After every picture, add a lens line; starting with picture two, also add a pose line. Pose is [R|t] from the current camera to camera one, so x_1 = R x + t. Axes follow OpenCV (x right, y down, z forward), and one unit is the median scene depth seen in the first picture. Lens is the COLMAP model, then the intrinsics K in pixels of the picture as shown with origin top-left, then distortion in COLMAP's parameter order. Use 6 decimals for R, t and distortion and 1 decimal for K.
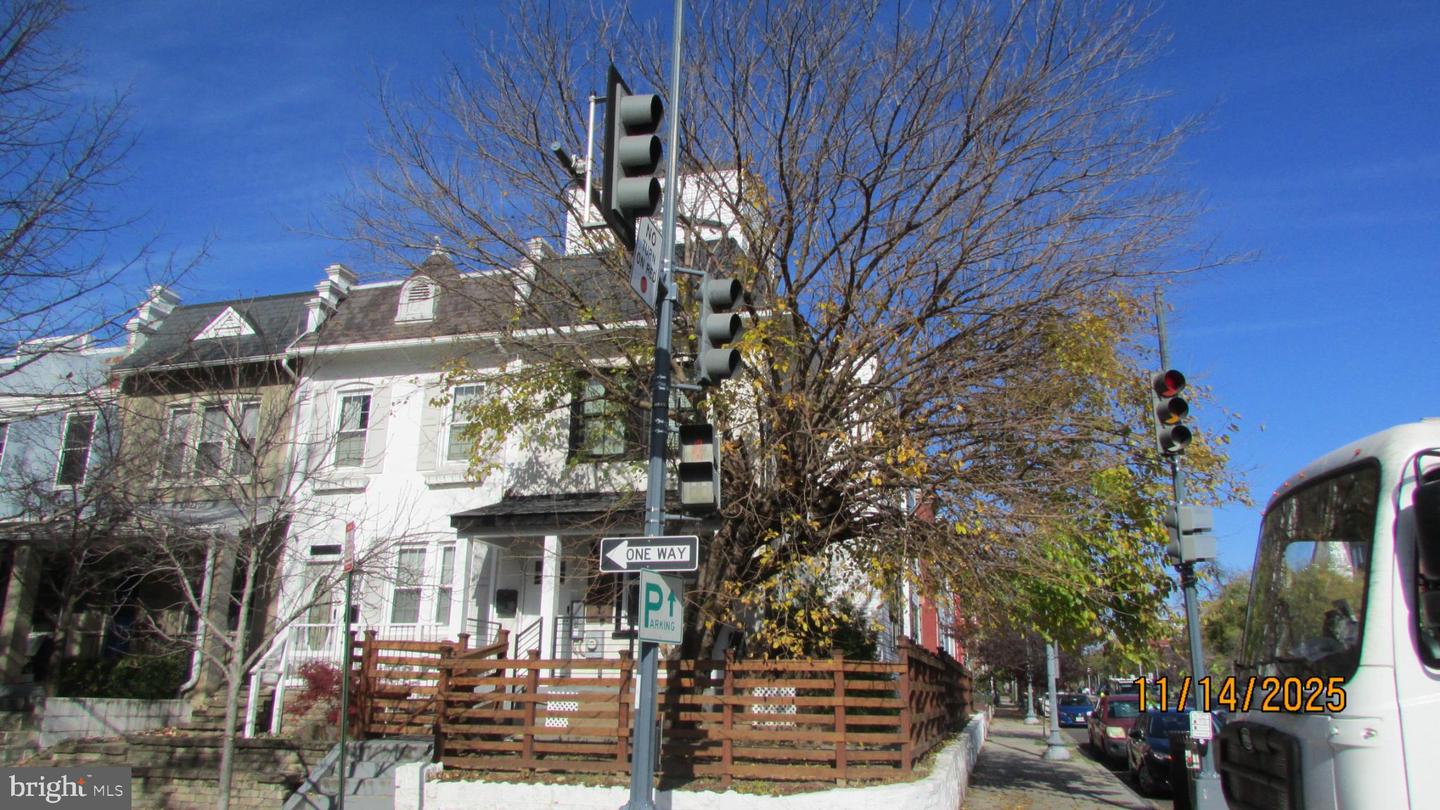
lens RADIAL K [[1064.9, 0, 720.0], [0, 1064.9, 405.0], [0, 0, 1]] dist [-0.000764, -0.001394]
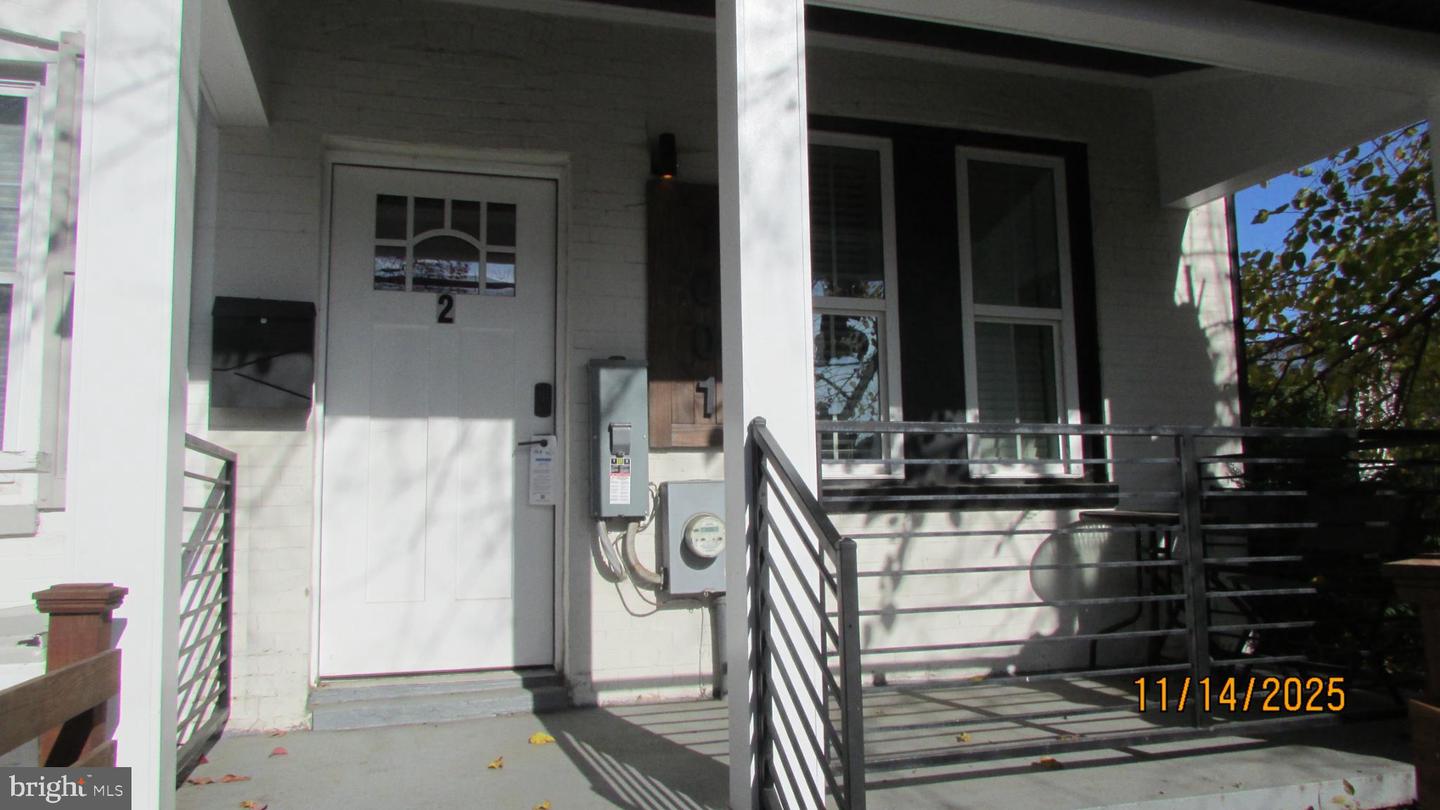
lens RADIAL K [[1051.5, 0, 713.4], [0, 1051.5, 419.6], [0, 0, 1]] dist [0.007433, -0.005752]
pose [[0.835705, 0.022524, 0.548716, -0.235445], [-0.117395, 0.983390, 0.138428, 0.154668], [-0.536484, -0.180101, 0.824468, 0.755549]]
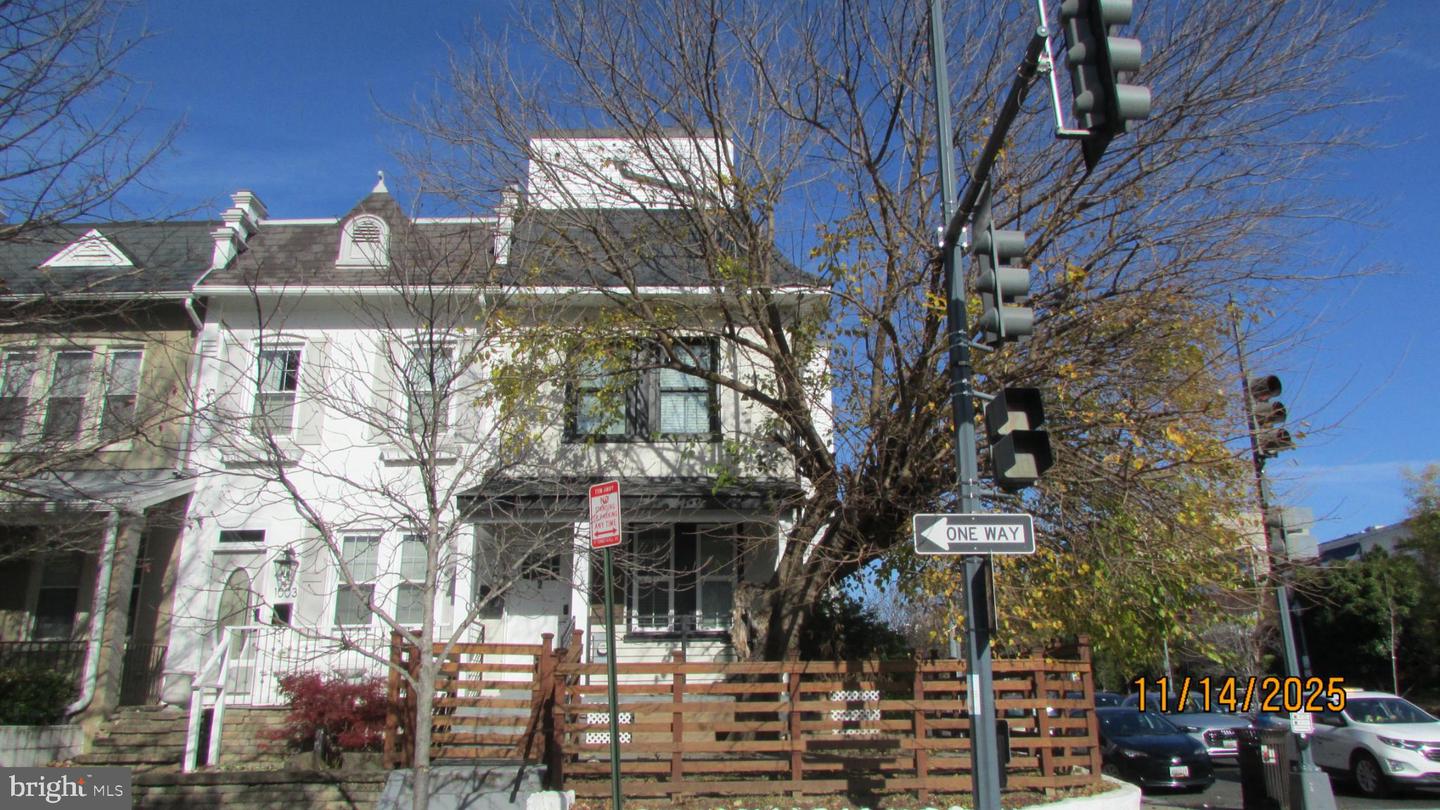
lens RADIAL K [[1051.5, 0, 713.4], [0, 1051.5, 419.6], [0, 0, 1]] dist [0.007433, -0.005752]
pose [[0.958942, 0.052220, 0.278752, -0.267377], [-0.052896, 0.998587, -0.005101, 0.034086], [-0.278624, -0.009853, 0.960350, 0.134429]]
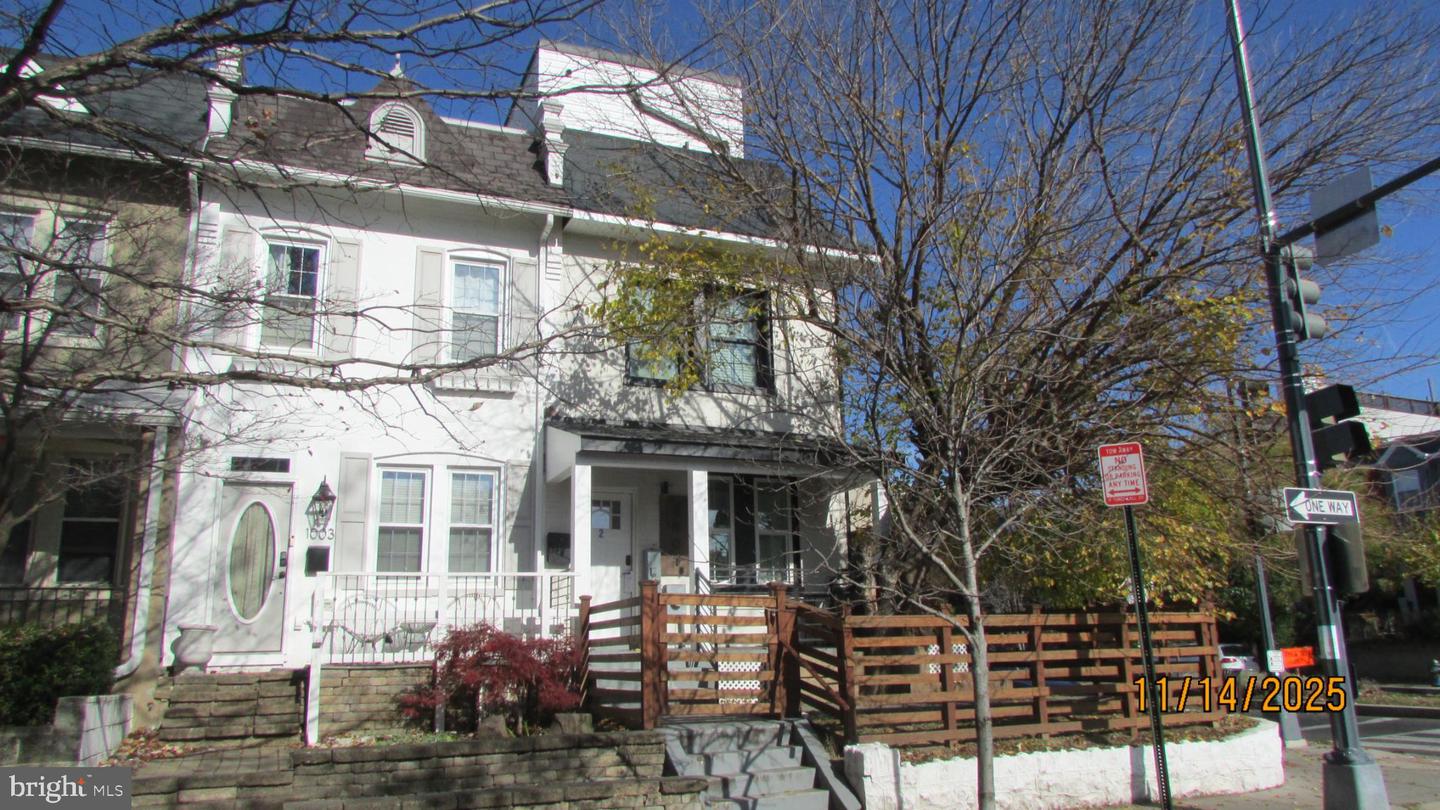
lens RADIAL K [[1064.9, 0, 720.0], [0, 1064.9, 405.0], [0, 0, 1]] dist [-0.000764, -0.001394]
pose [[0.773974, 0.111177, 0.623381, -0.600761], [-0.133938, 0.990935, -0.010434, 0.069795], [-0.618890, -0.075419, 0.781848, 0.306078]]
